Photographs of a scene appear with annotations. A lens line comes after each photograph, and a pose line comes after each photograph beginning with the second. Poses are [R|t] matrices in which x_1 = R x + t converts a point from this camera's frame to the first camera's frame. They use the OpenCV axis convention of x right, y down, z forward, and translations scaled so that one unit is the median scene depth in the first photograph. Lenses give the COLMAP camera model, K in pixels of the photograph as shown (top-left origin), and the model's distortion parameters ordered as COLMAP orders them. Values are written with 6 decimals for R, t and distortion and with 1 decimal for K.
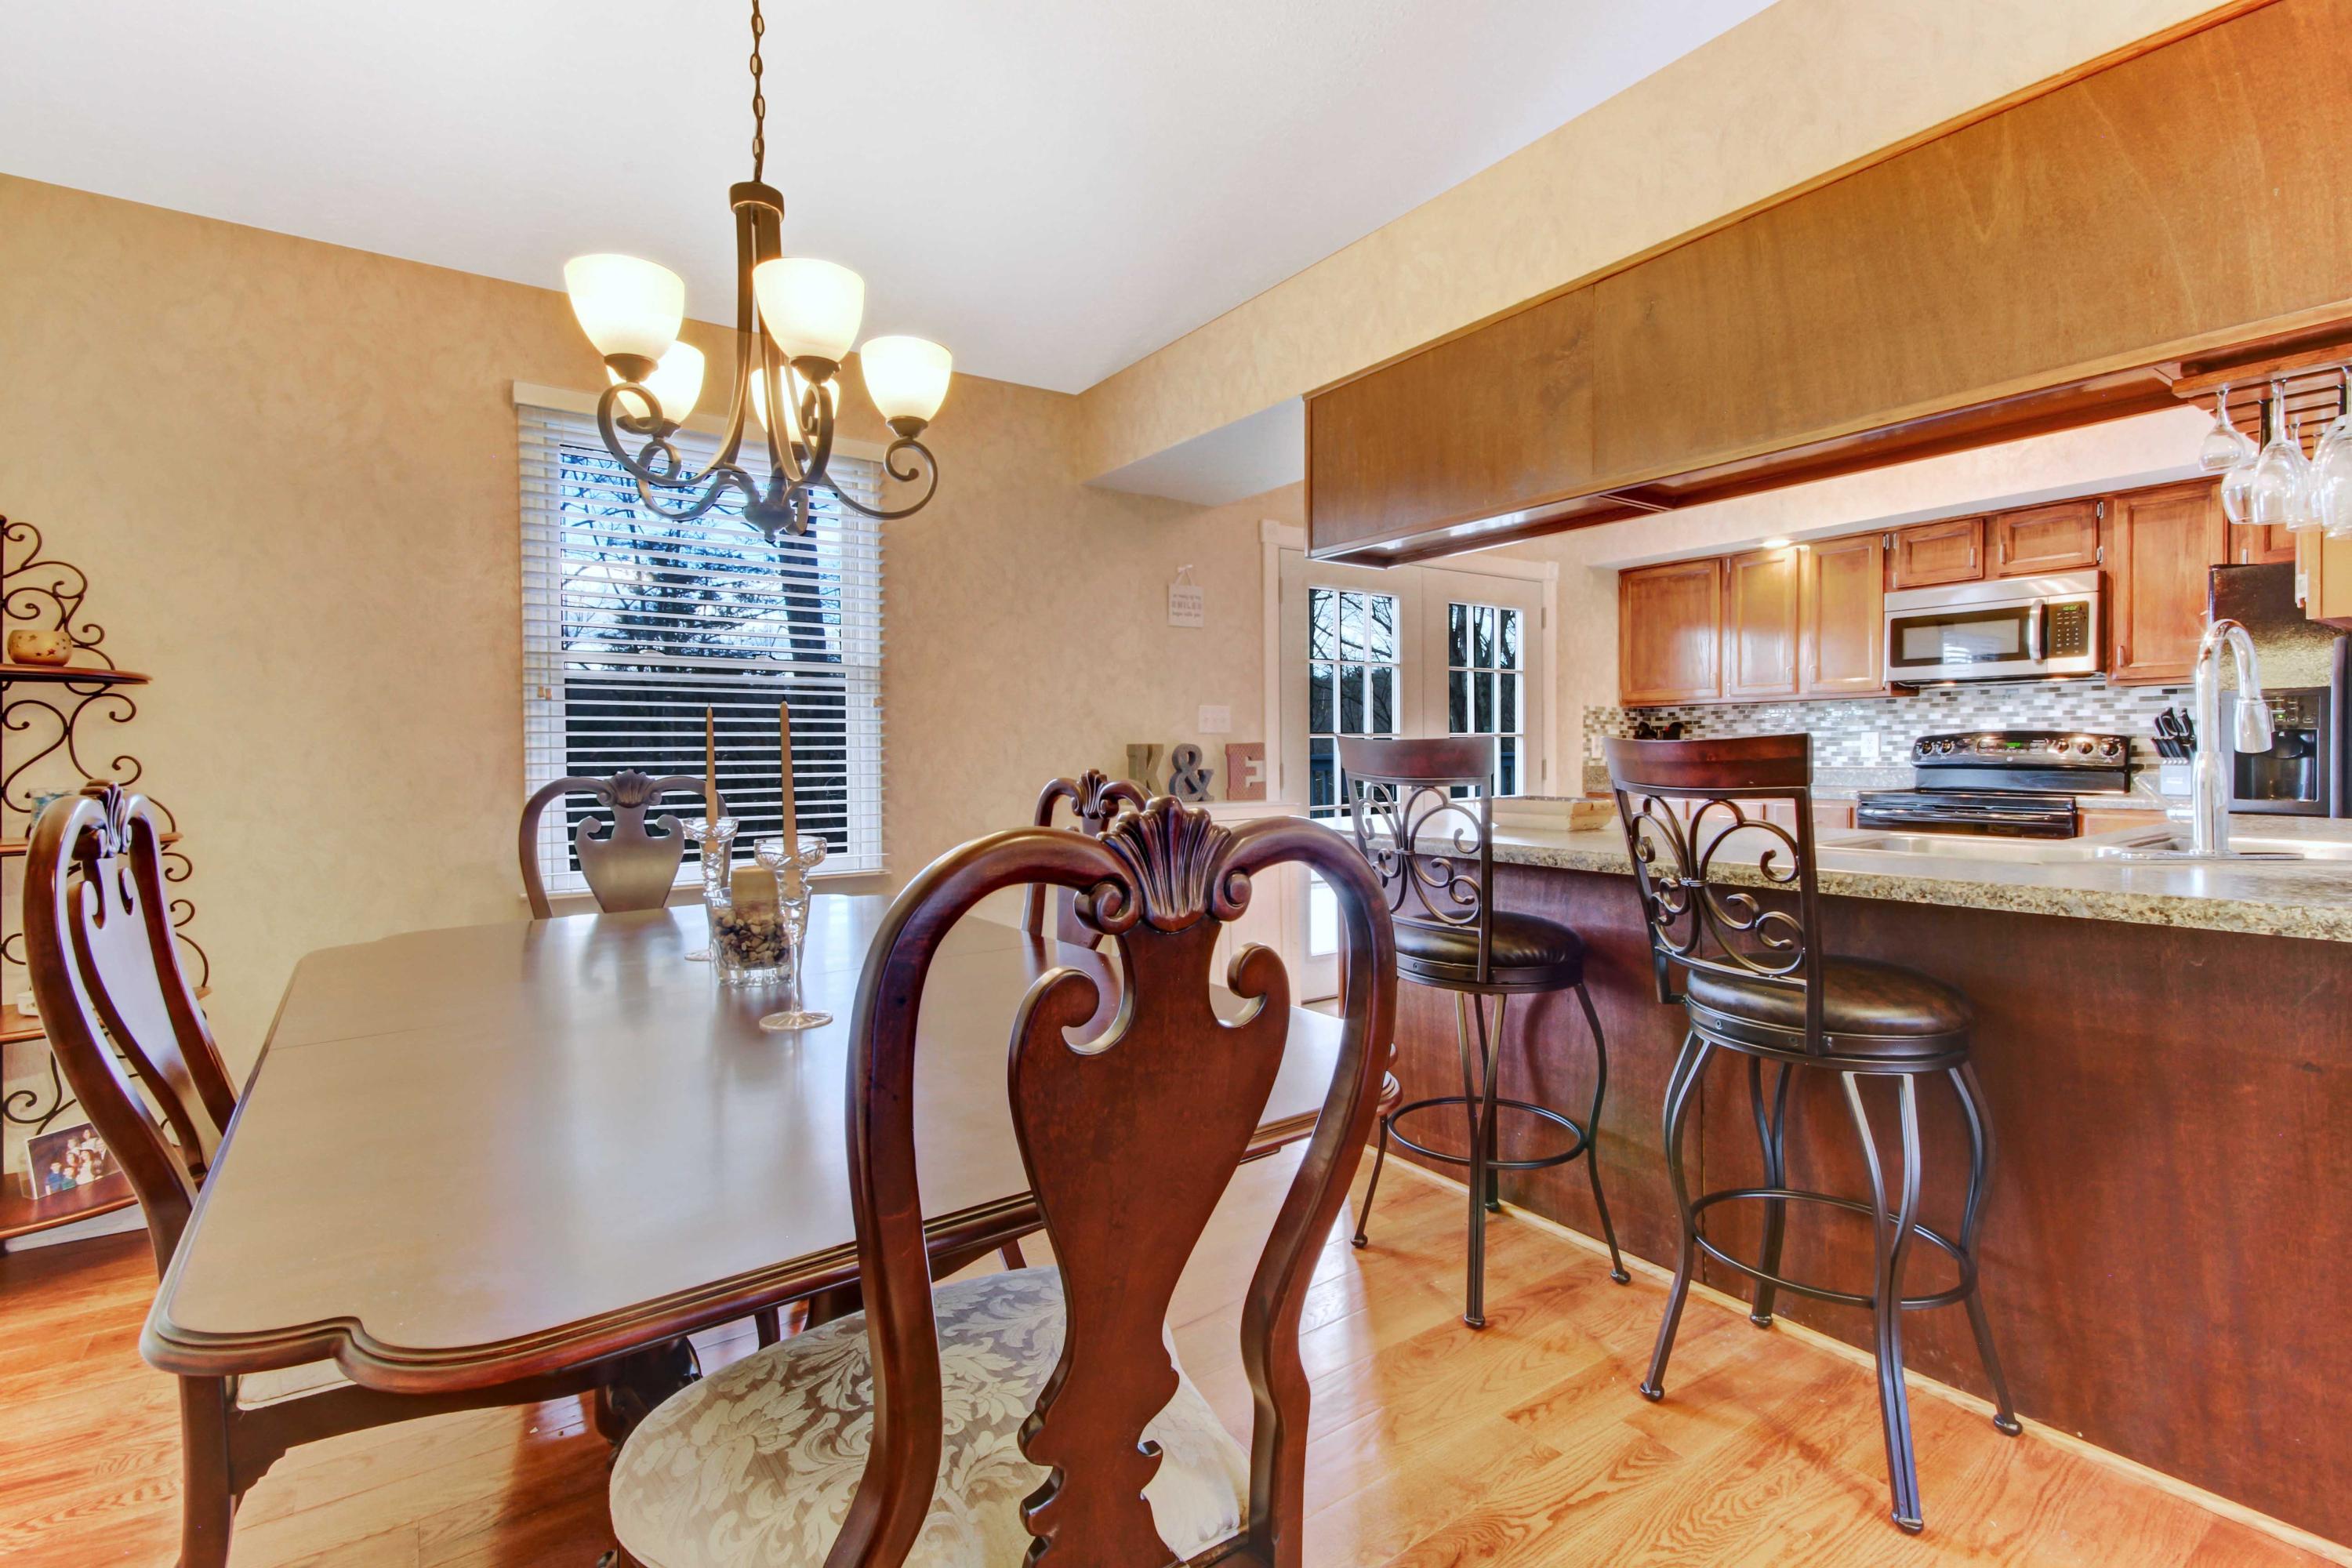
lens RADIAL K [[1107.7, 0, 1204.0], [0, 1107.7, 751.9], [0, 0, 1]] dist [0.014693, -0.000056]
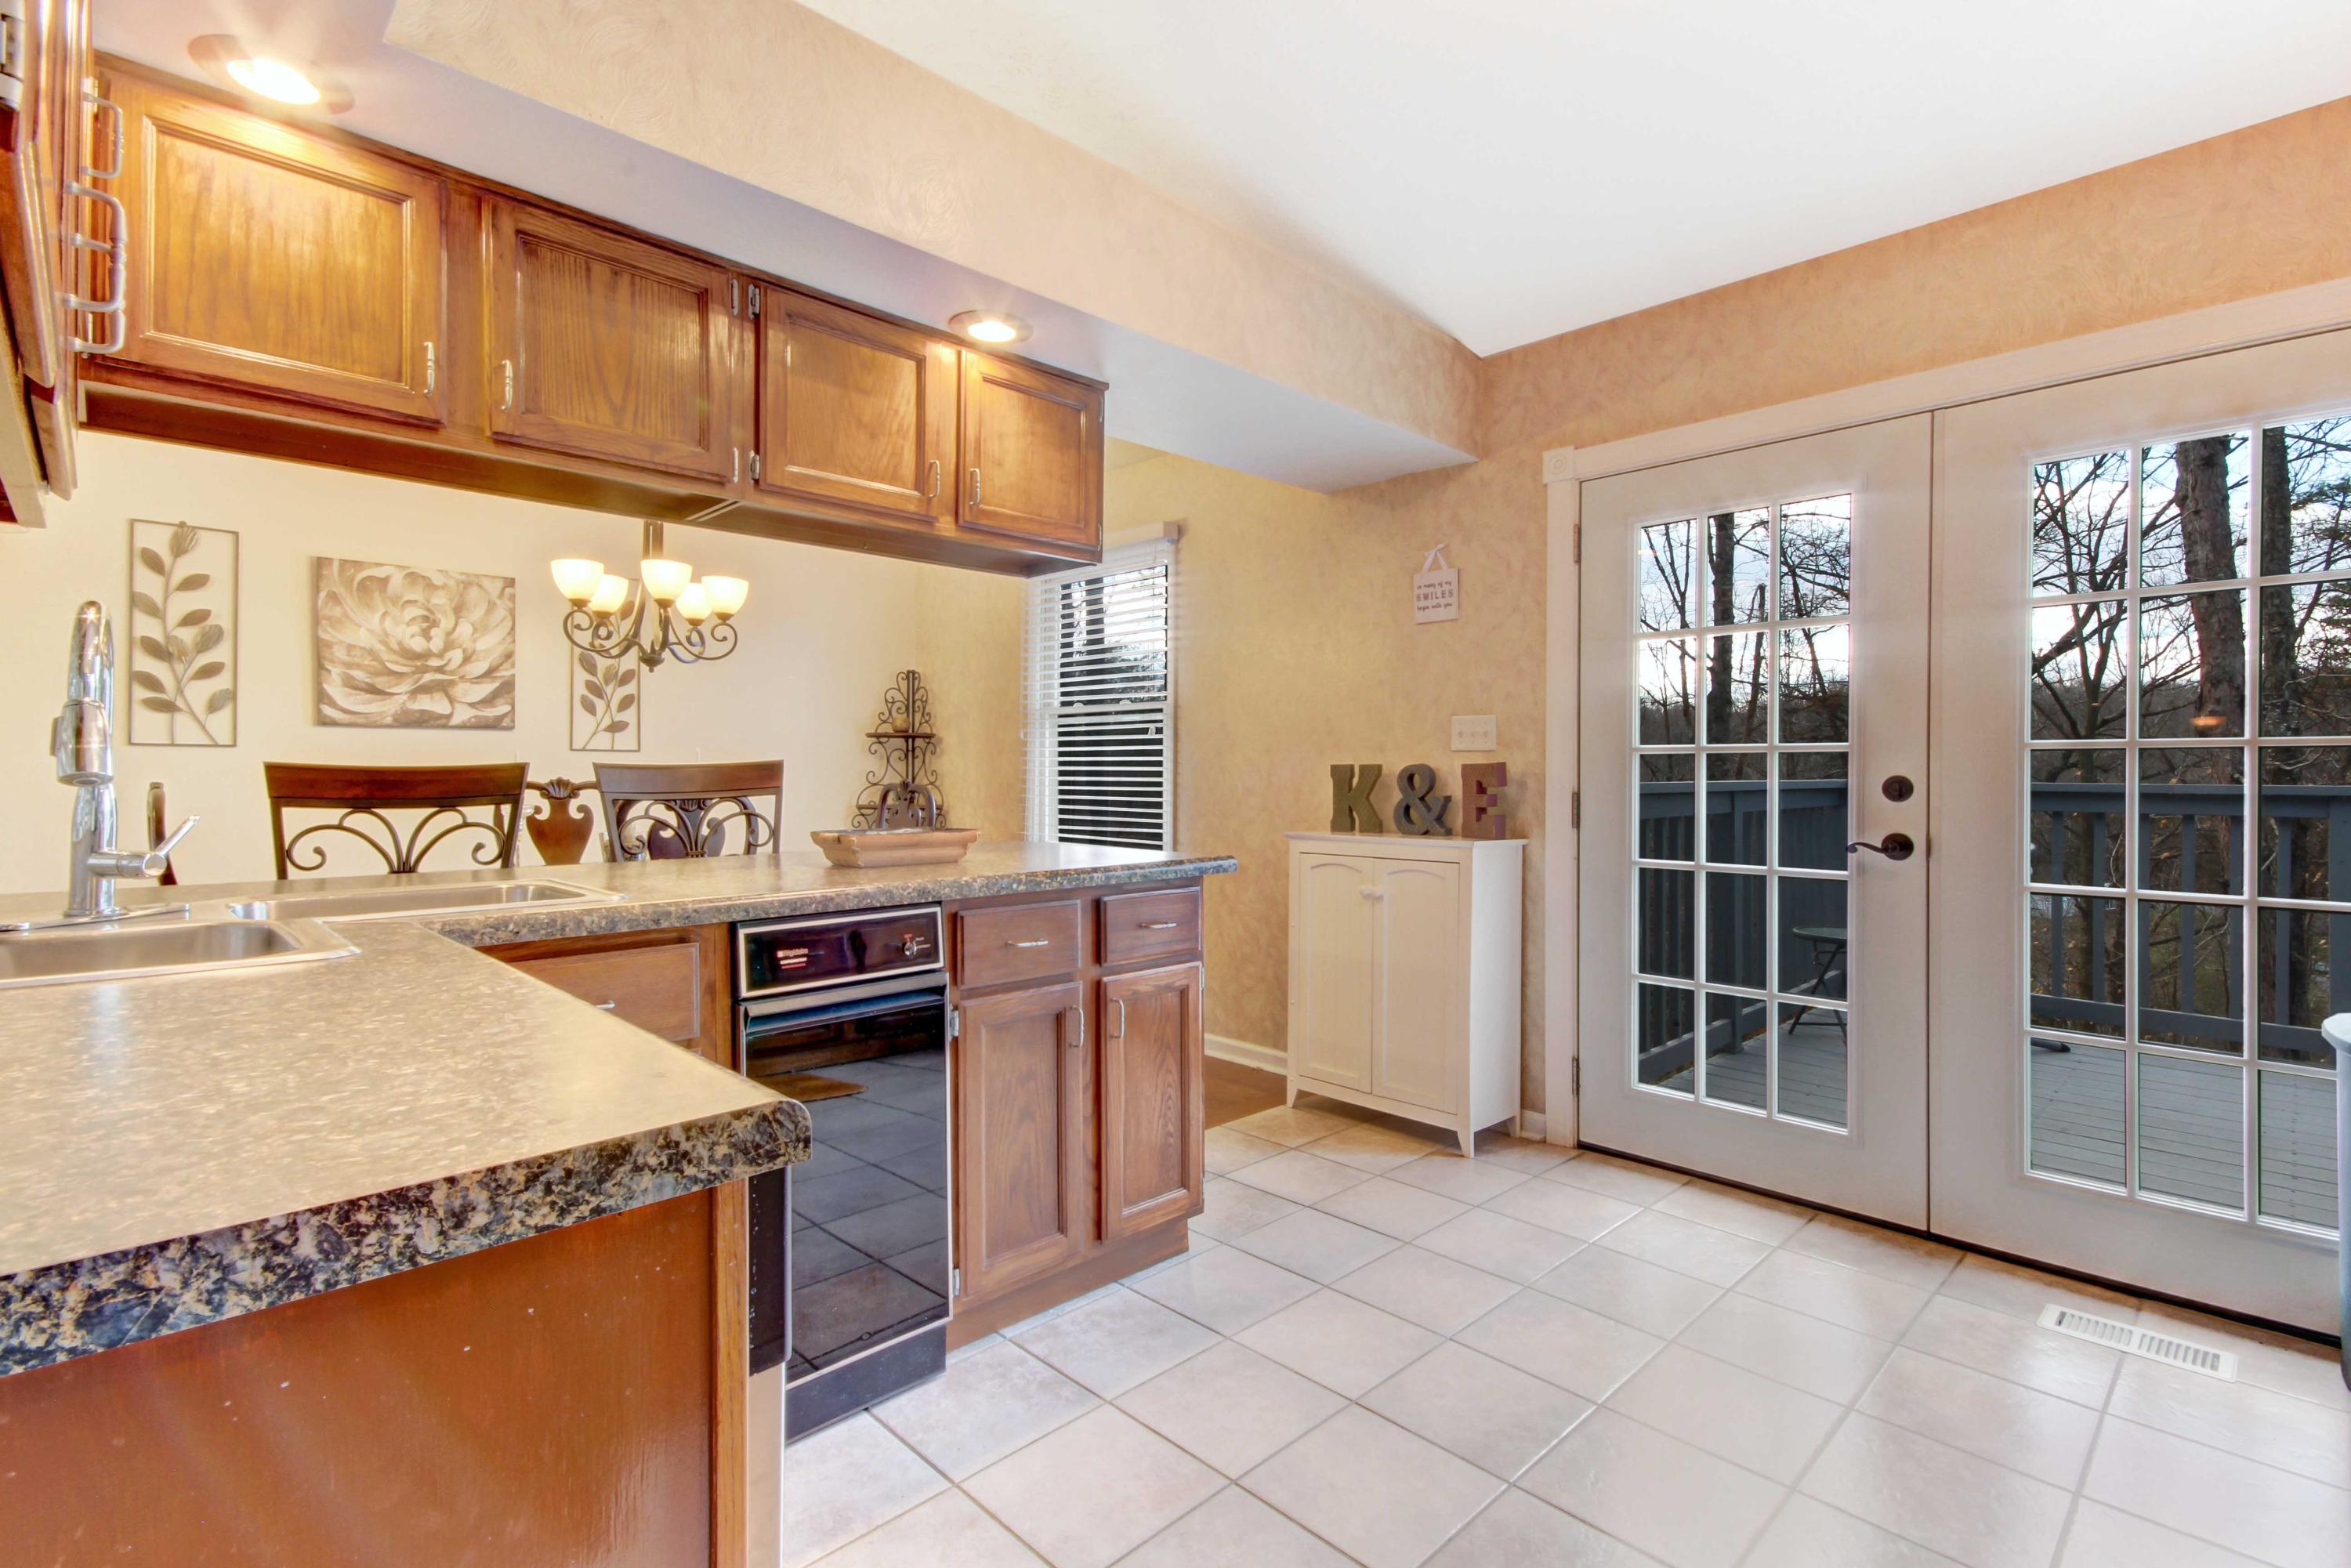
lens RADIAL K [[1099.7, 0, 1202.3], [0, 1099.7, 771.2], [0, 0, 1]] dist [0.020355, -0.000187]
pose [[0.170894, 0.008146, -0.985256, 0.690468], [-0.004698, 0.999961, 0.007453, -0.006591], [0.985278, 0.003355, 0.170926, 0.626975]]
